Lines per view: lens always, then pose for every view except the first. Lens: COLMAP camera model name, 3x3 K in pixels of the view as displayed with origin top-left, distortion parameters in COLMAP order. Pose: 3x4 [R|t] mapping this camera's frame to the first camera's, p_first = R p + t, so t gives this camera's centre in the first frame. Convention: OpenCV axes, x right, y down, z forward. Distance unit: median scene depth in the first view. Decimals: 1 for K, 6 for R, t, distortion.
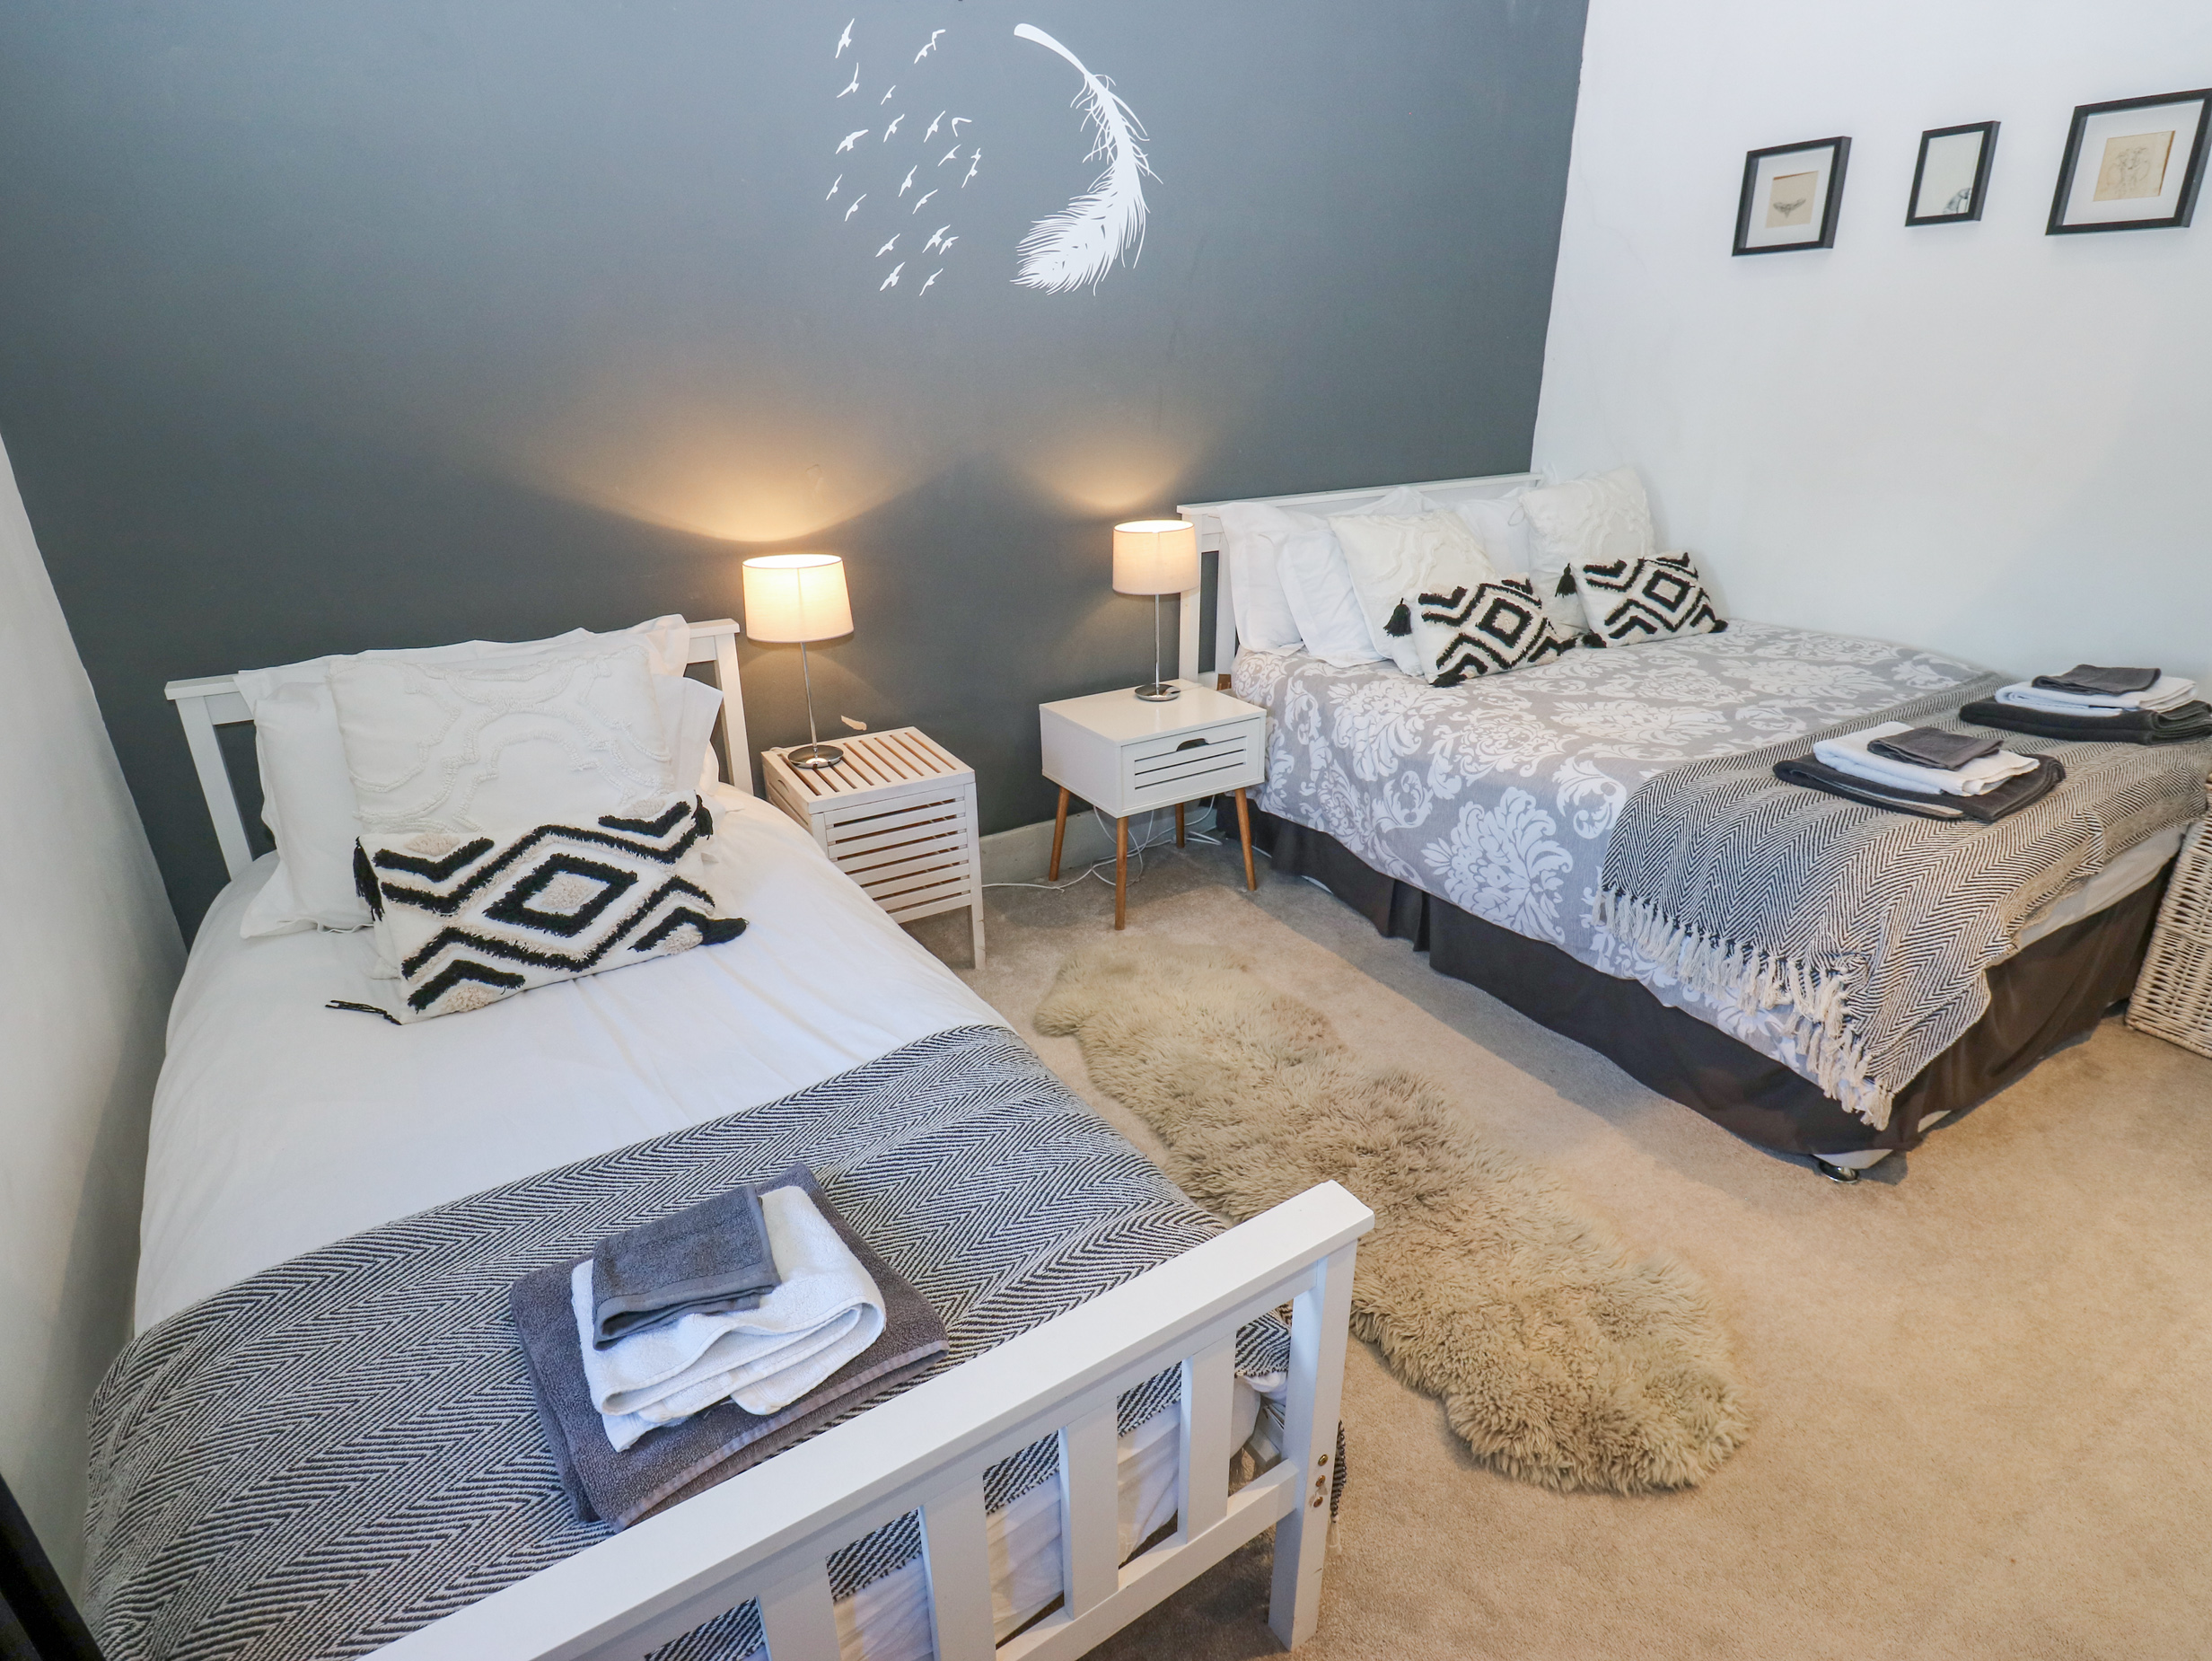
lens RADIAL K [[1136.6, 0, 1106.0], [0, 1136.6, 830.5], [0, 0, 1]] dist [-0.000498, -0.010878]
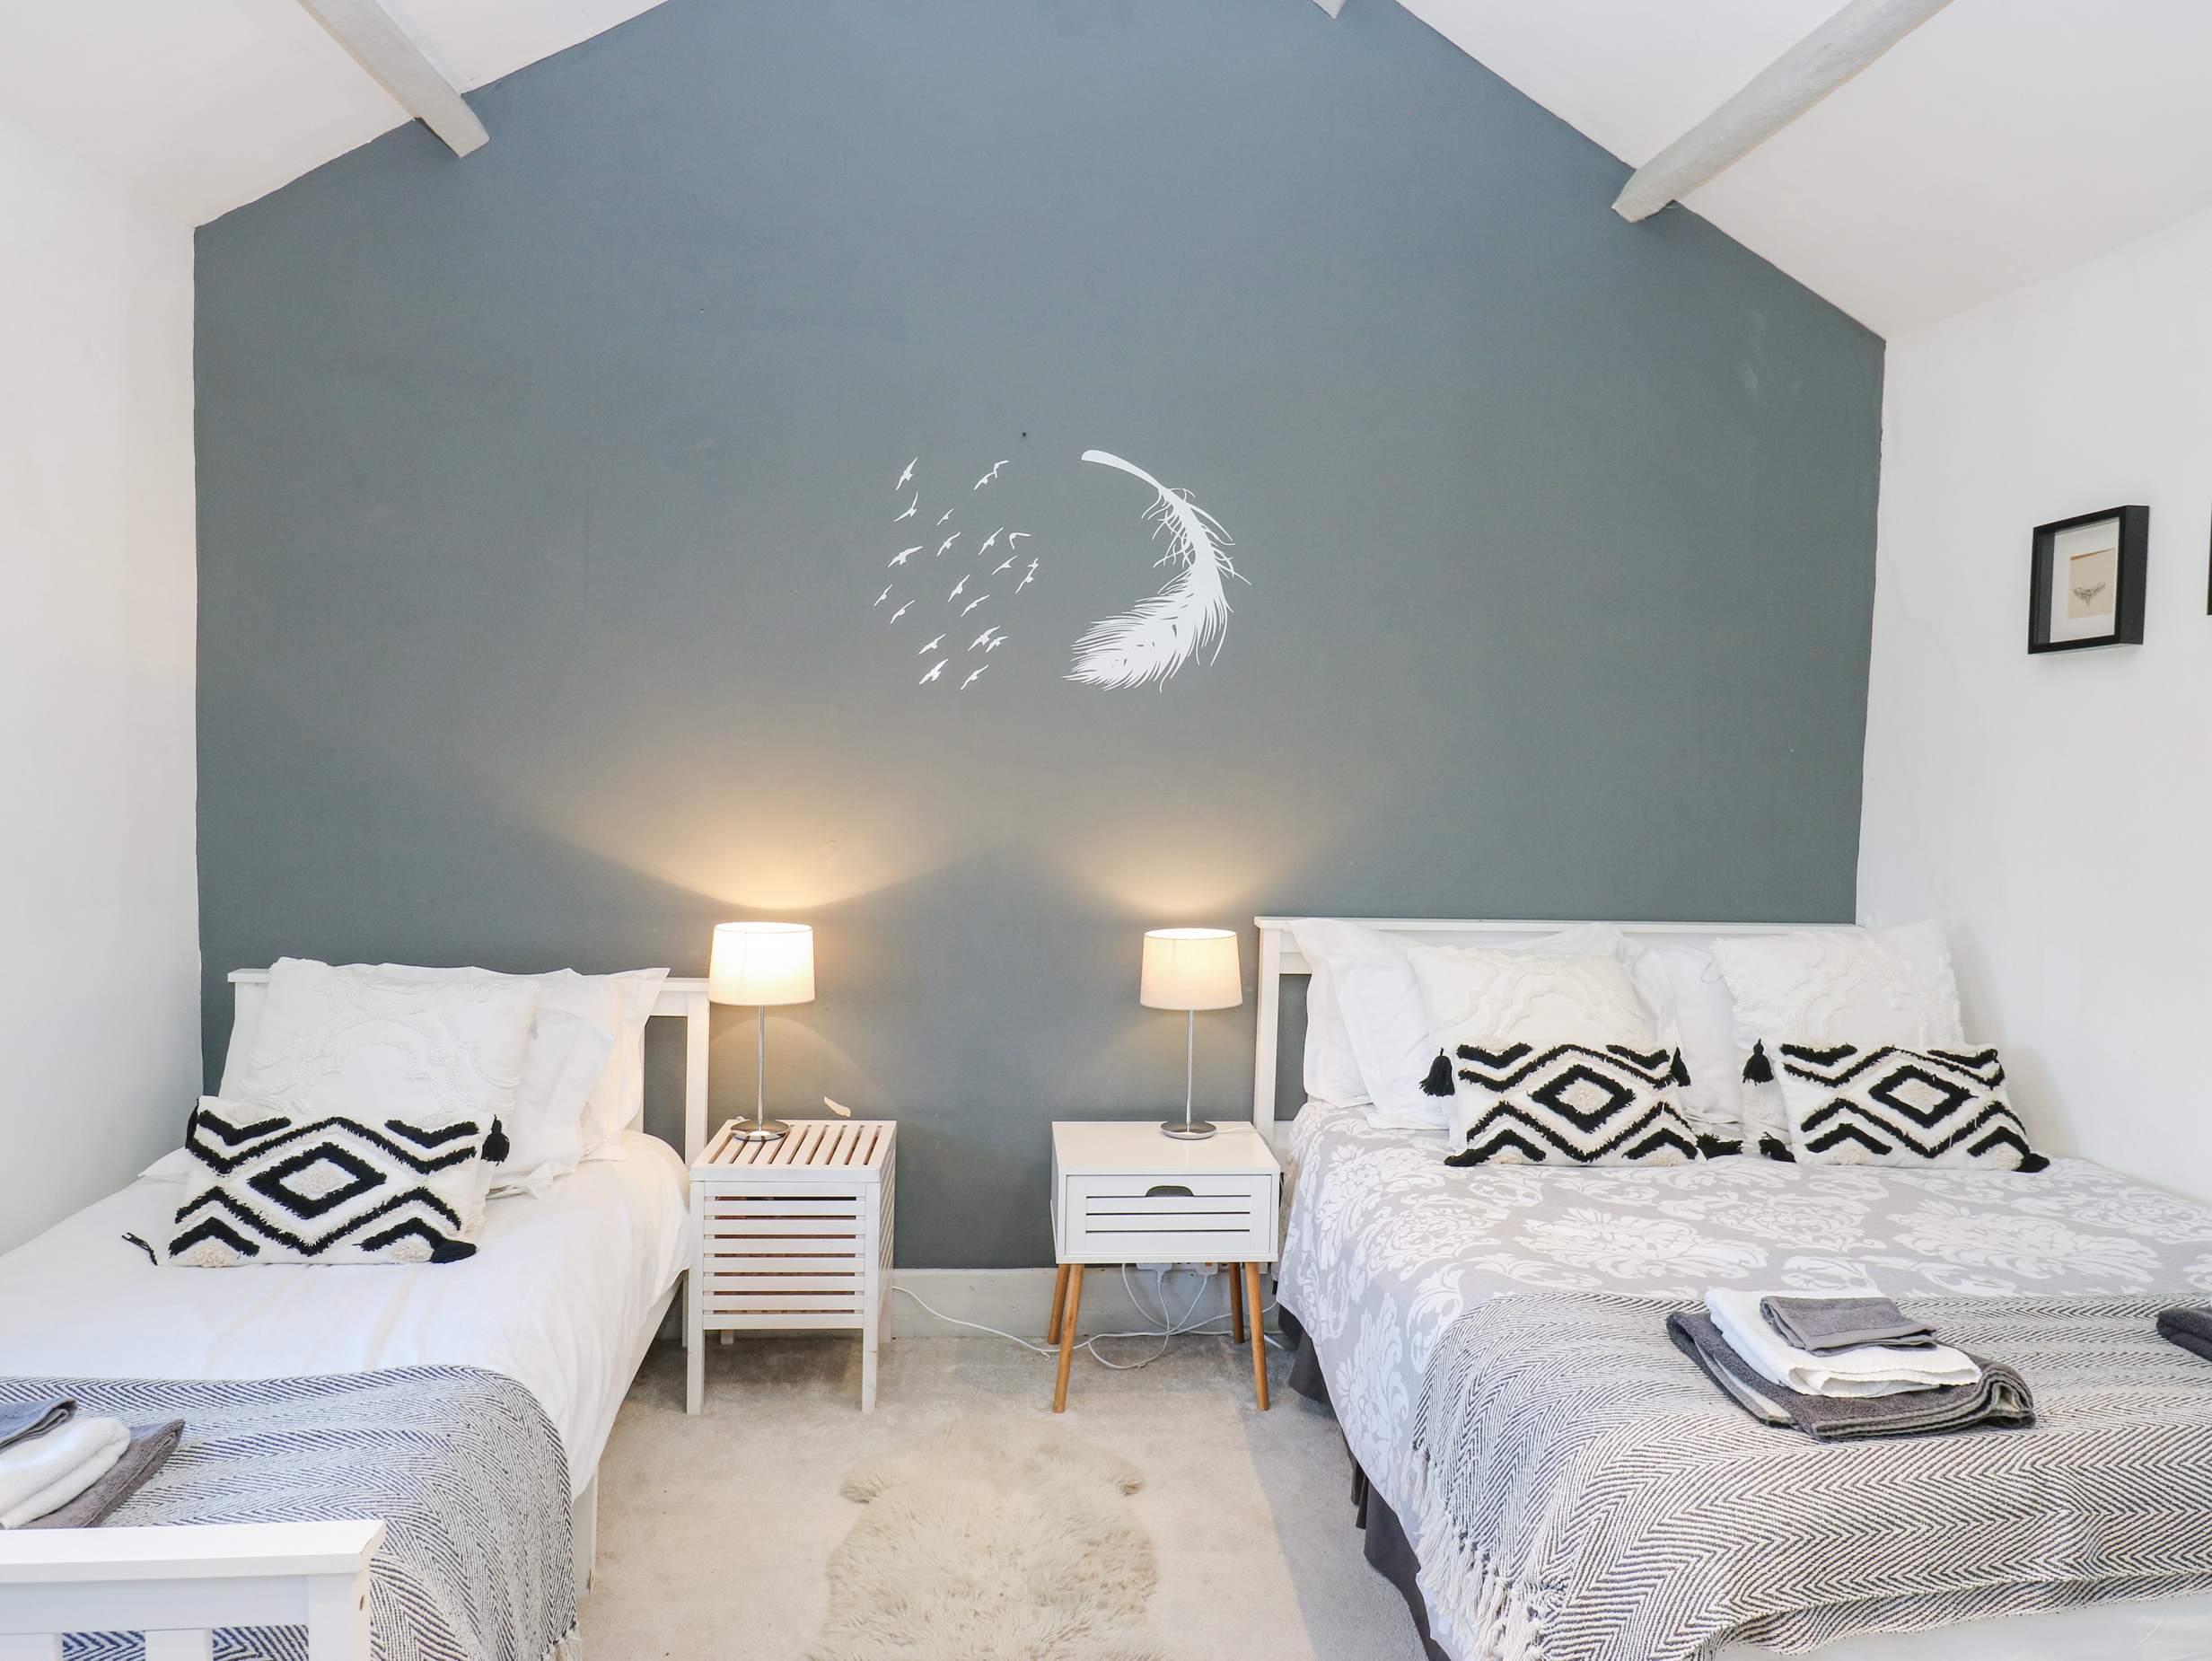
lens RADIAL K [[1477.8, 0, 1106.0], [0, 1477.8, 830.5], [0, 0, 1]] dist [0.000467, 0.000480]
pose [[0.890452, 0.057266, -0.451460, 0.537463], [-0.206546, 0.934842, -0.288807, -0.002500], [0.405505, 0.350416, 0.844260, -0.008520]]
